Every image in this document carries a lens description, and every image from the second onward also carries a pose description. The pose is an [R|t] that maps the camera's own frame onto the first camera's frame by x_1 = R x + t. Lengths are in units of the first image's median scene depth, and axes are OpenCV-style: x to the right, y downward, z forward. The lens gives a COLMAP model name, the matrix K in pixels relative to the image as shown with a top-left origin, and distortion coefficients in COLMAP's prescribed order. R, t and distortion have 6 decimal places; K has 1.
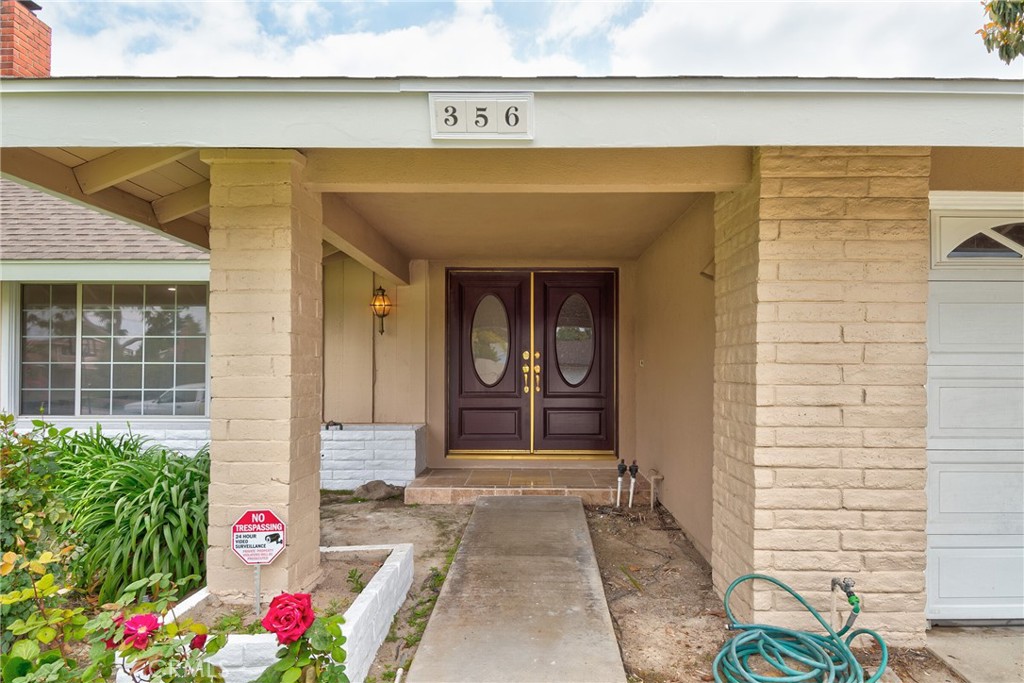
lens RADIAL K [[636.2, 0, 516.0], [0, 636.2, 340.2], [0, 0, 1]] dist [0.016794, -0.001405]
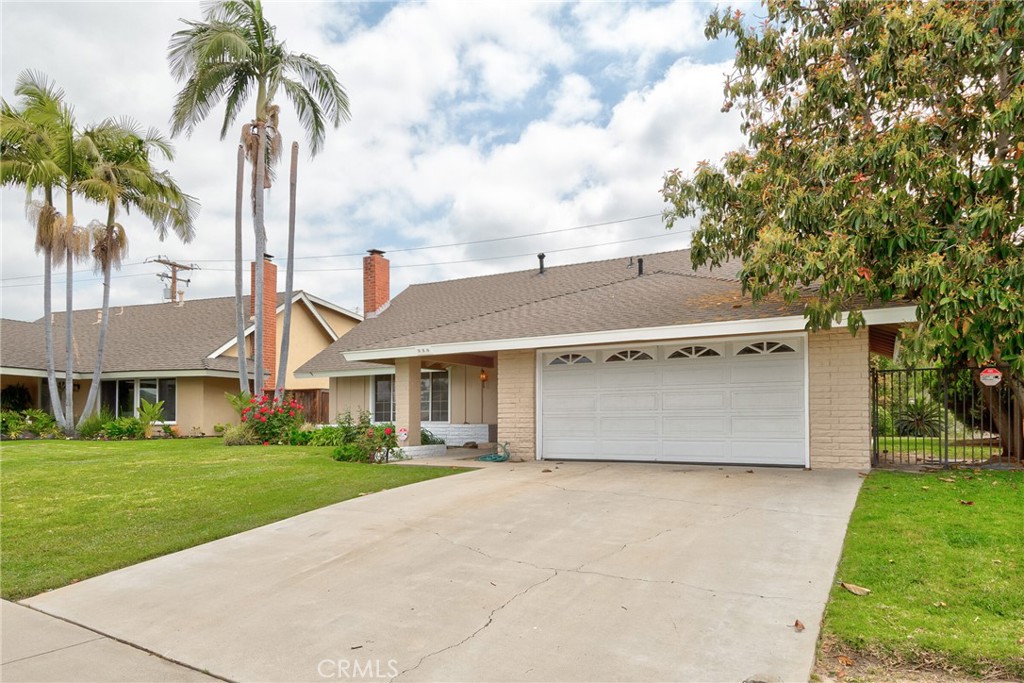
lens RADIAL K [[636.2, 0, 517.9], [0, 636.2, 338.3], [0, 0, 1]] dist [0.016794, -0.001405]
pose [[0.883157, -0.071580, -0.463583, 1.070541], [0.034699, 0.995550, -0.087615, 0.019824], [0.467792, 0.061292, 0.881711, -1.155144]]
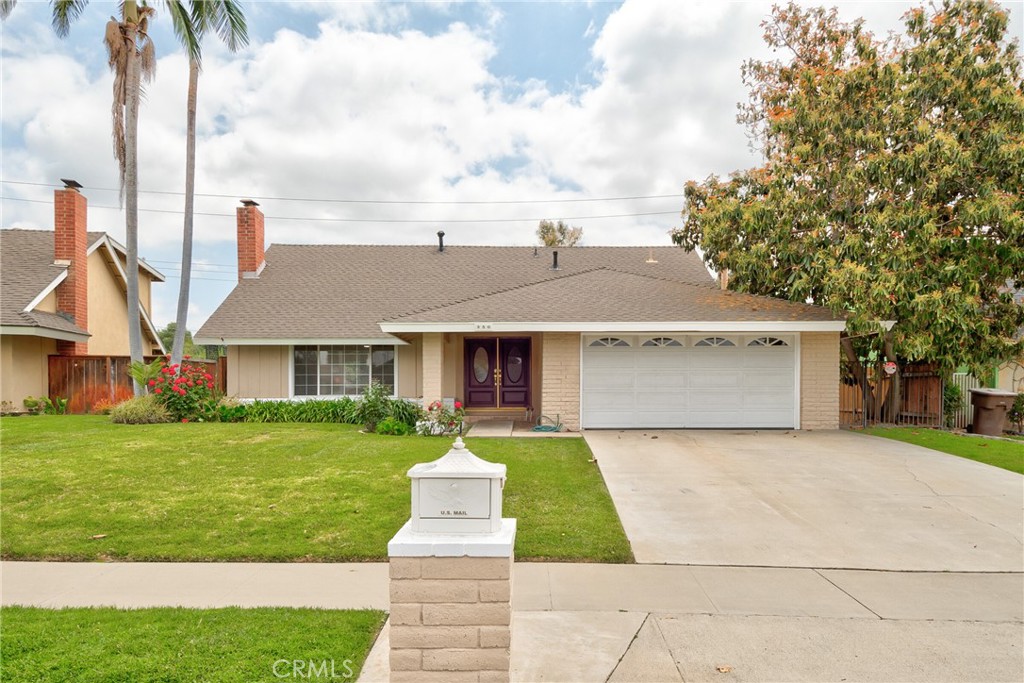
lens RADIAL K [[636.2, 0, 512.6], [0, 636.2, 349.9], [0, 0, 1]] dist [0.016794, -0.001405]
pose [[0.999603, -0.006246, 0.027479, 0.015253], [0.006741, 0.999816, -0.017943, -0.012835], [-0.027362, 0.018121, 0.999461, -1.549547]]
